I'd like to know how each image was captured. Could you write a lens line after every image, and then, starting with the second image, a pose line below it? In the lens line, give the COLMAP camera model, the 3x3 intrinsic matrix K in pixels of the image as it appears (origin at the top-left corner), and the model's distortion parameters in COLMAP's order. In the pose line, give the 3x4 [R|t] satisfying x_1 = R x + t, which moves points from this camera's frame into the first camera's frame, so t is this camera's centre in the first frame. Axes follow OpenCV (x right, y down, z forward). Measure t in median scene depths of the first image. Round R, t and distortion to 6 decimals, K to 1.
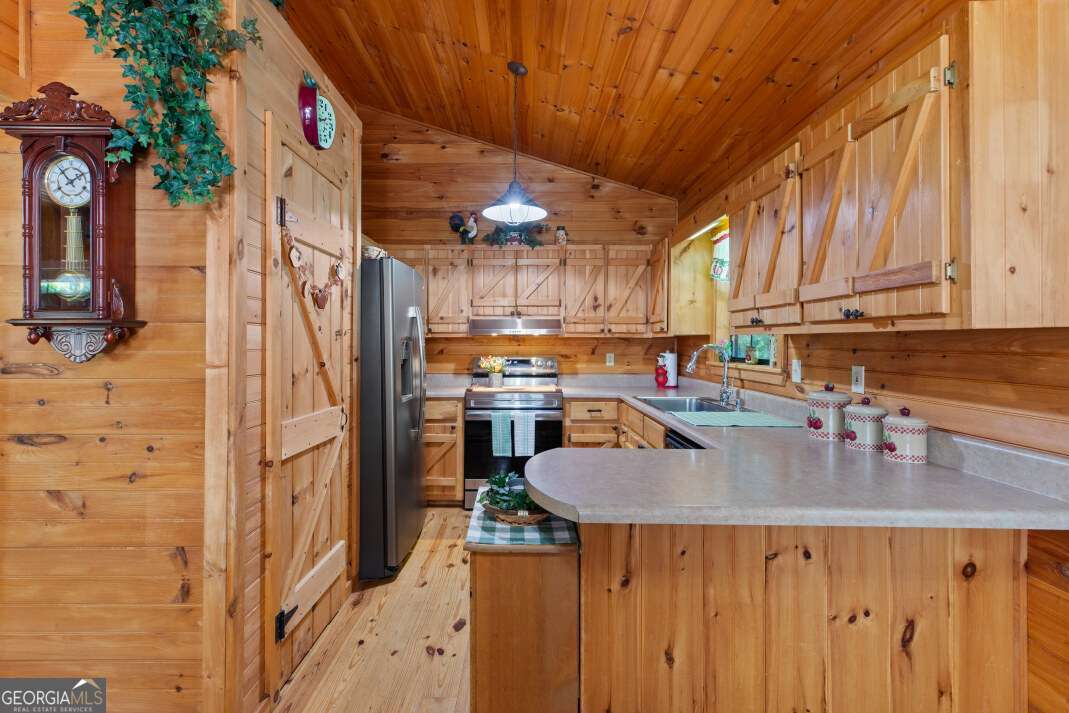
lens RADIAL K [[476.5, 0, 524.7], [0, 476.5, 359.7], [0, 0, 1]] dist [0.002283, 0.000119]
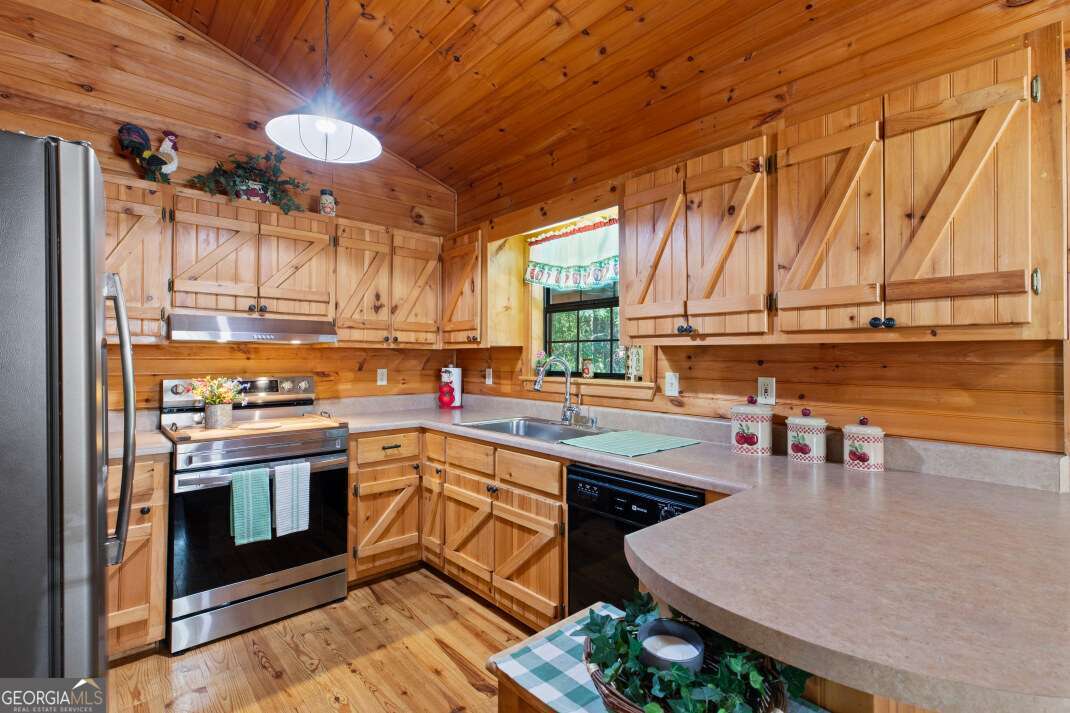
lens RADIAL K [[476.9, 0, 525.2], [0, 476.9, 359.7], [0, 0, 1]] dist [0.002283, 0.000119]
pose [[0.749655, -0.002122, 0.661826, -0.186090], [0.022332, 0.999507, -0.022091, -0.007103], [-0.661452, 0.031340, 0.749332, 0.306334]]
